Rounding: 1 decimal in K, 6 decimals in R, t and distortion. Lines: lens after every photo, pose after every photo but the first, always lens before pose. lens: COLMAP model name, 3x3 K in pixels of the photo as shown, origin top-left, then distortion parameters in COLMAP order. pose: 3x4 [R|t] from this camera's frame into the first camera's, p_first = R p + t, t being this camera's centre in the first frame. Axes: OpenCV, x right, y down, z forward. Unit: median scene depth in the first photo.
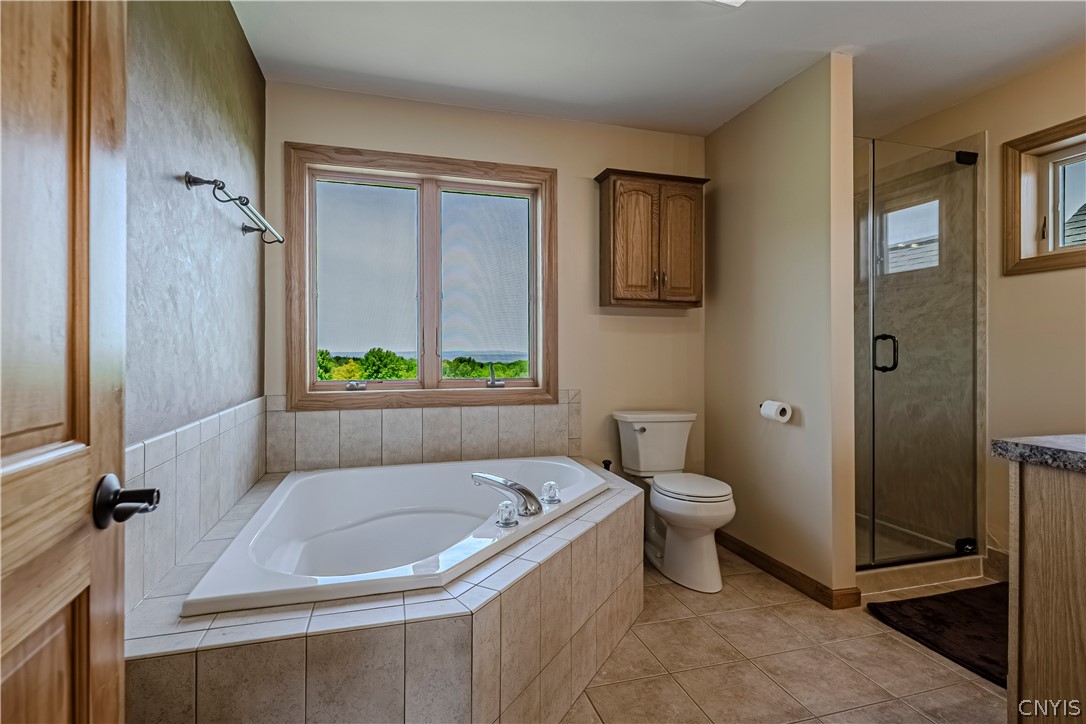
lens RADIAL K [[522.0, 0, 538.3], [0, 522.0, 361.3], [0, 0, 1]] dist [0.012685, -0.000533]
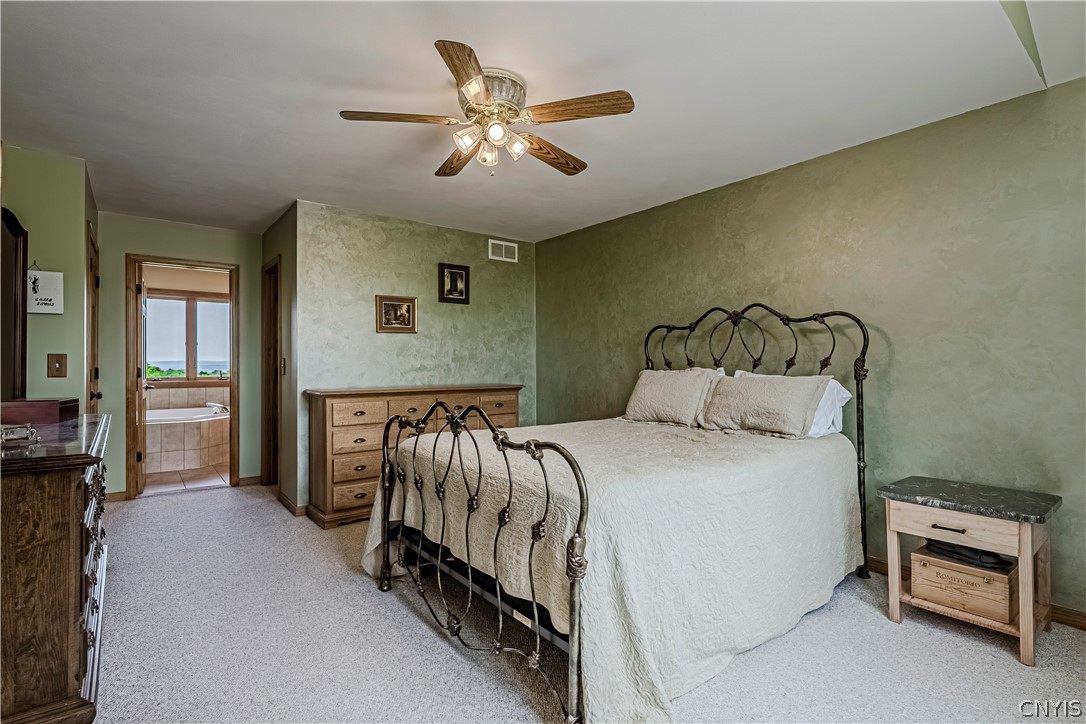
lens RADIAL K [[522.0, 0, 538.3], [0, 522.0, 361.3], [0, 0, 1]] dist [0.012685, -0.000533]
pose [[0.930697, 0.000755, 0.365790, 0.436139], [0.005833, 0.999840, -0.016906, 0.012866], [-0.365744, 0.017868, 0.930544, -2.030047]]
